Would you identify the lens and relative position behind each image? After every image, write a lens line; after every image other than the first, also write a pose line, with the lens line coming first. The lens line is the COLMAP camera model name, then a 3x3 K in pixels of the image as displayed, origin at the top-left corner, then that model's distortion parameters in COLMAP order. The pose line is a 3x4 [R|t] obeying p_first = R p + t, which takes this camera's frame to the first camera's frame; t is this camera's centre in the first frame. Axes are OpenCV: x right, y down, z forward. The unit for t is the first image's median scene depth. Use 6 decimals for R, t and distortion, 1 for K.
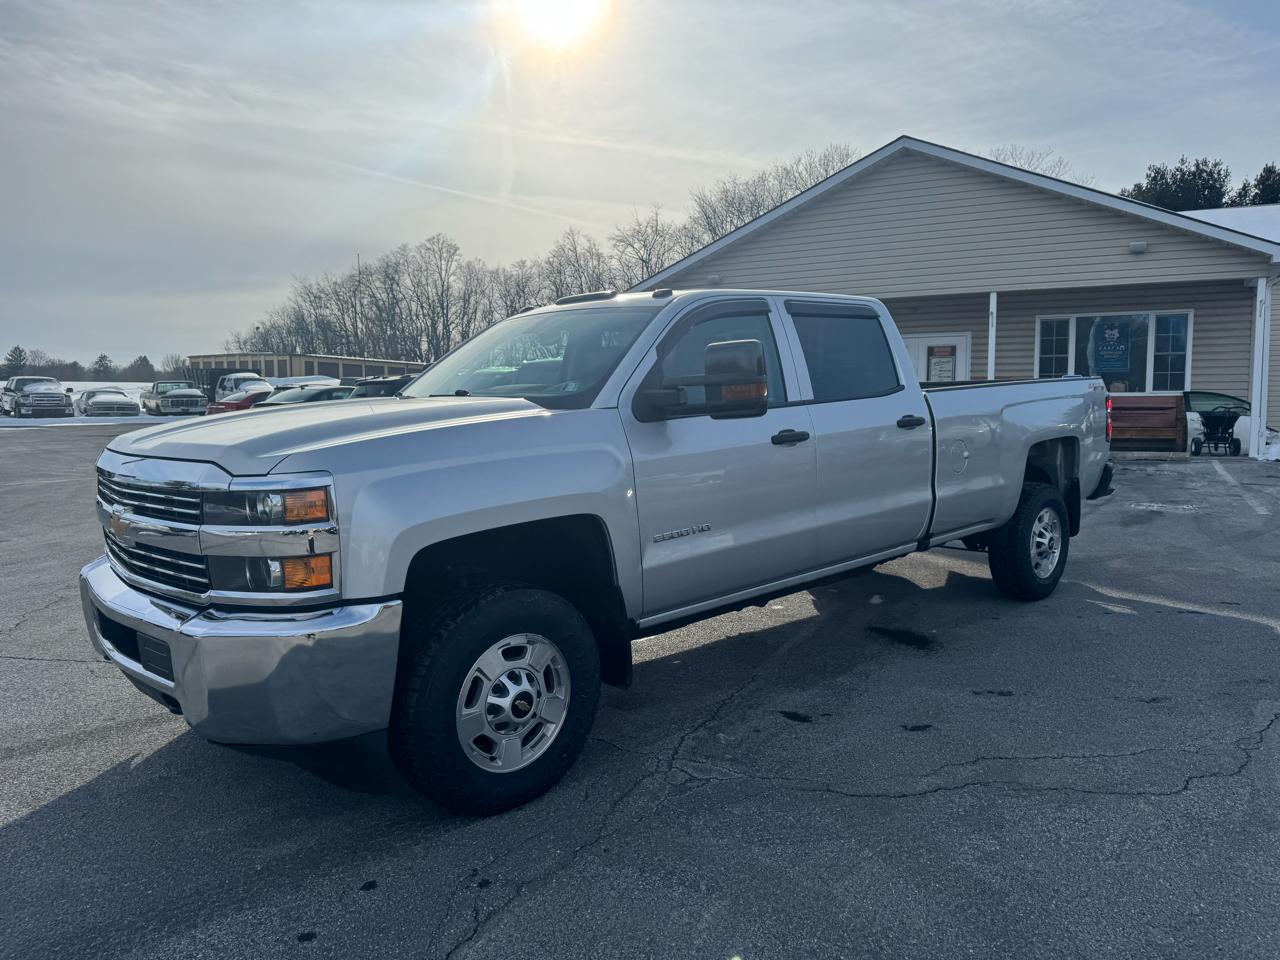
lens RADIAL K [[899.1, 0, 644.4], [0, 899.1, 476.1], [0, 0, 1]] dist [0.051078, -0.061344]
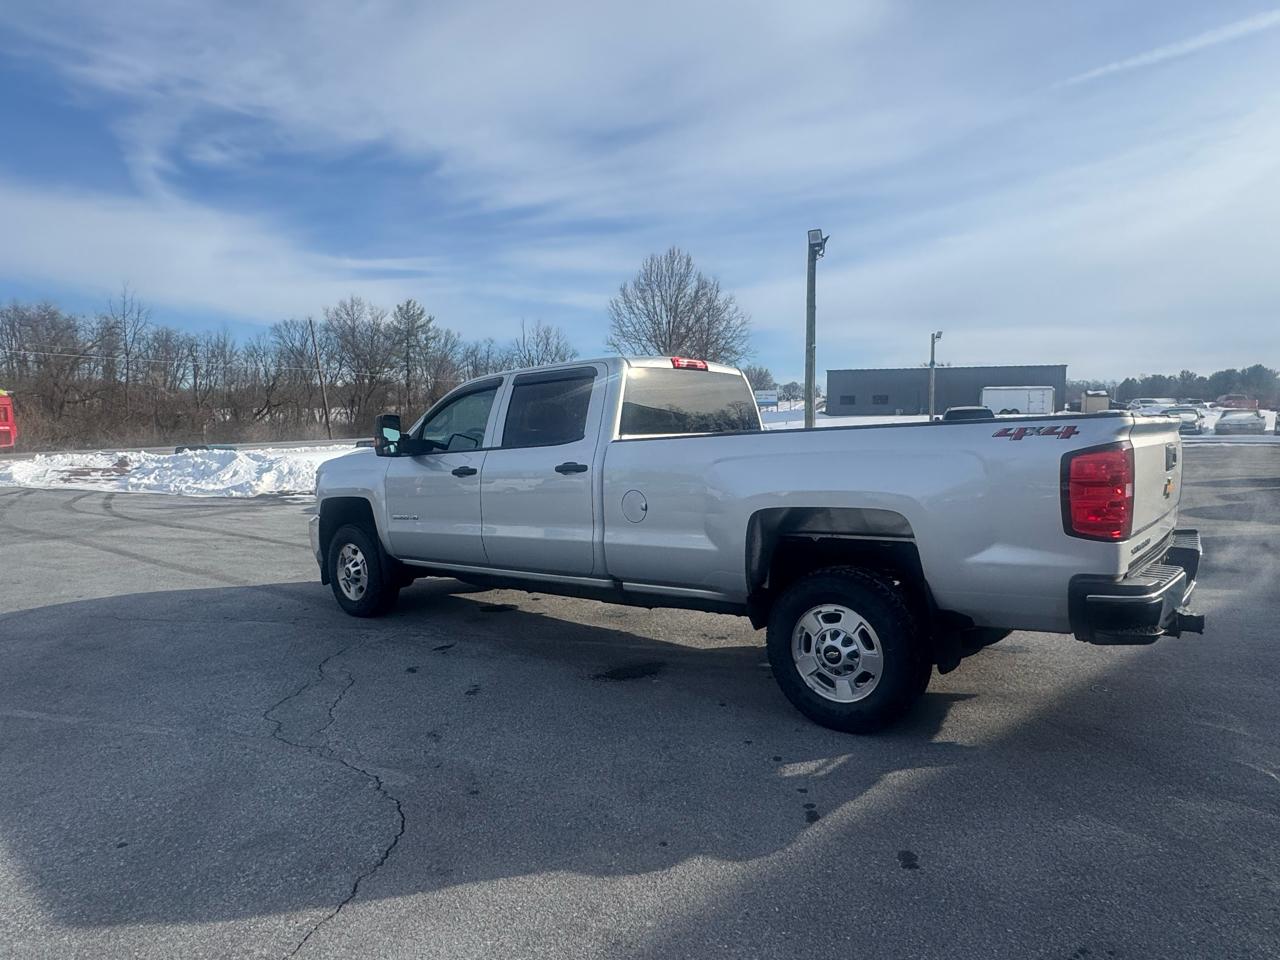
lens RADIAL K [[787.7, 0, 643.5], [0, 787.7, 482.0], [0, 0, 1]] dist [-0.004687, 0.001672]
pose [[0.122046, 0.072797, -0.989851, 1.286321], [-0.070601, 0.995417, 0.064502, -0.112526], [0.990010, 0.062012, 0.126626, 0.954949]]
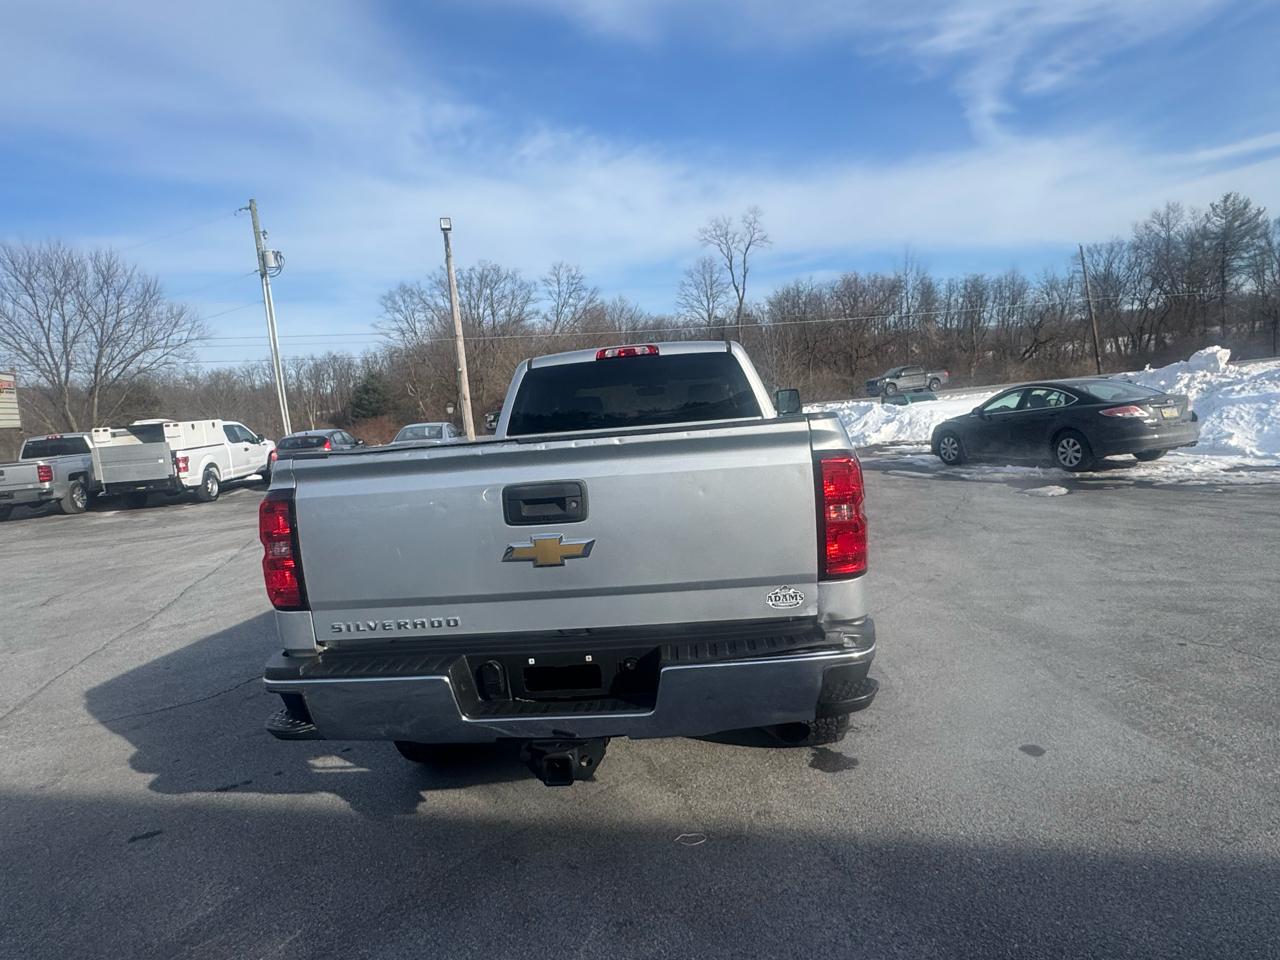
lens RADIAL K [[790.6, 0, 641.2], [0, 790.6, 482.9], [0, 0, 1]] dist [-0.002763, 0.000611]
pose [[-0.744721, 0.133227, -0.653943, 0.870563], [0.028026, 0.985251, 0.168807, -0.216447], [0.666788, 0.107387, -0.737470, 1.947114]]
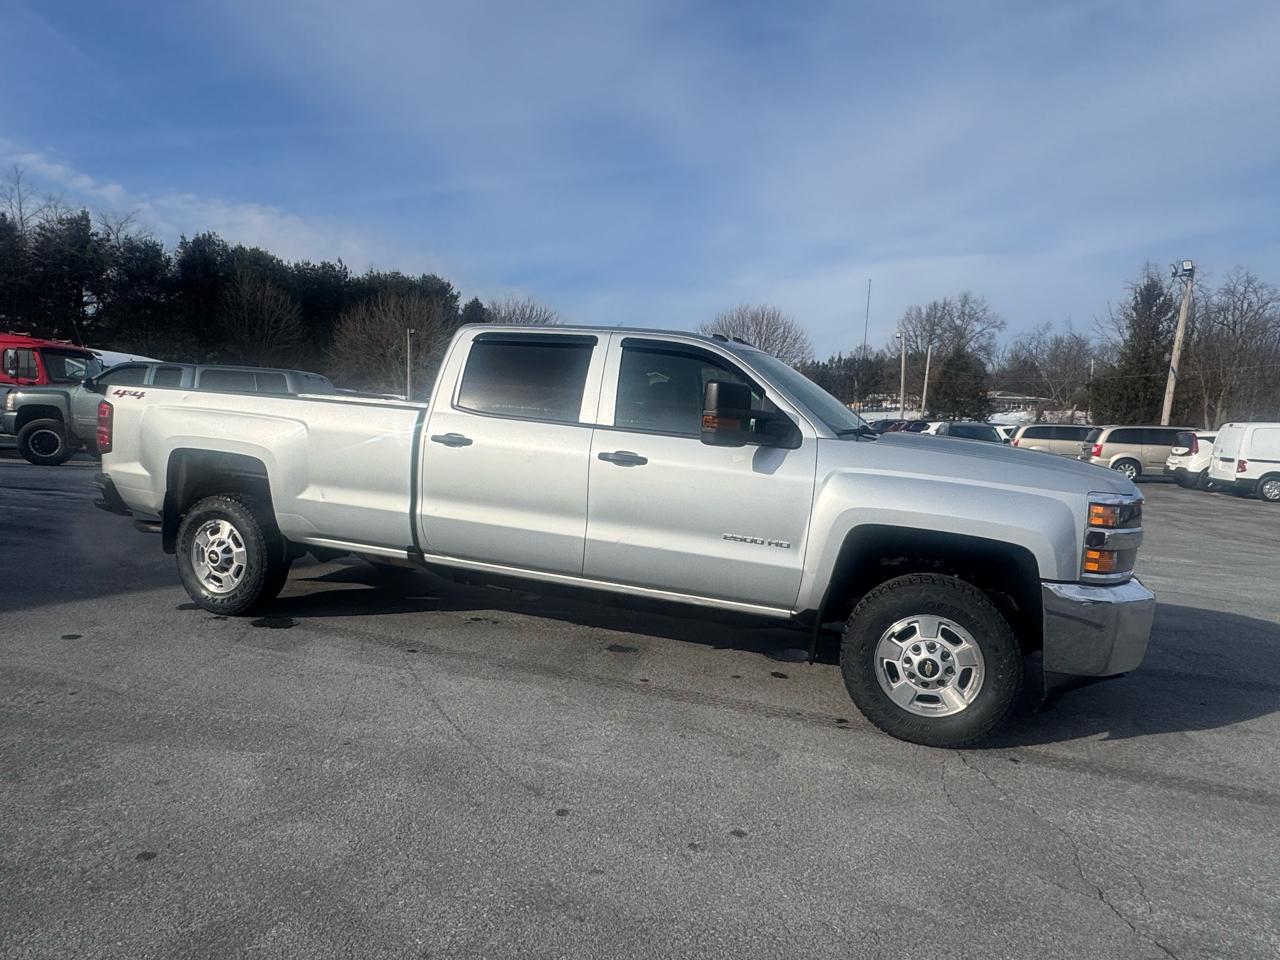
lens RADIAL K [[789.0, 0, 641.5], [0, 789.0, 482.6], [0, 0, 1]] dist [-0.003130, 0.001620]
pose [[-0.449272, -0.083082, 0.889523, -0.896114], [0.040222, 0.992776, 0.113041, -0.128450], [-0.892489, 0.086565, -0.442685, 1.495127]]
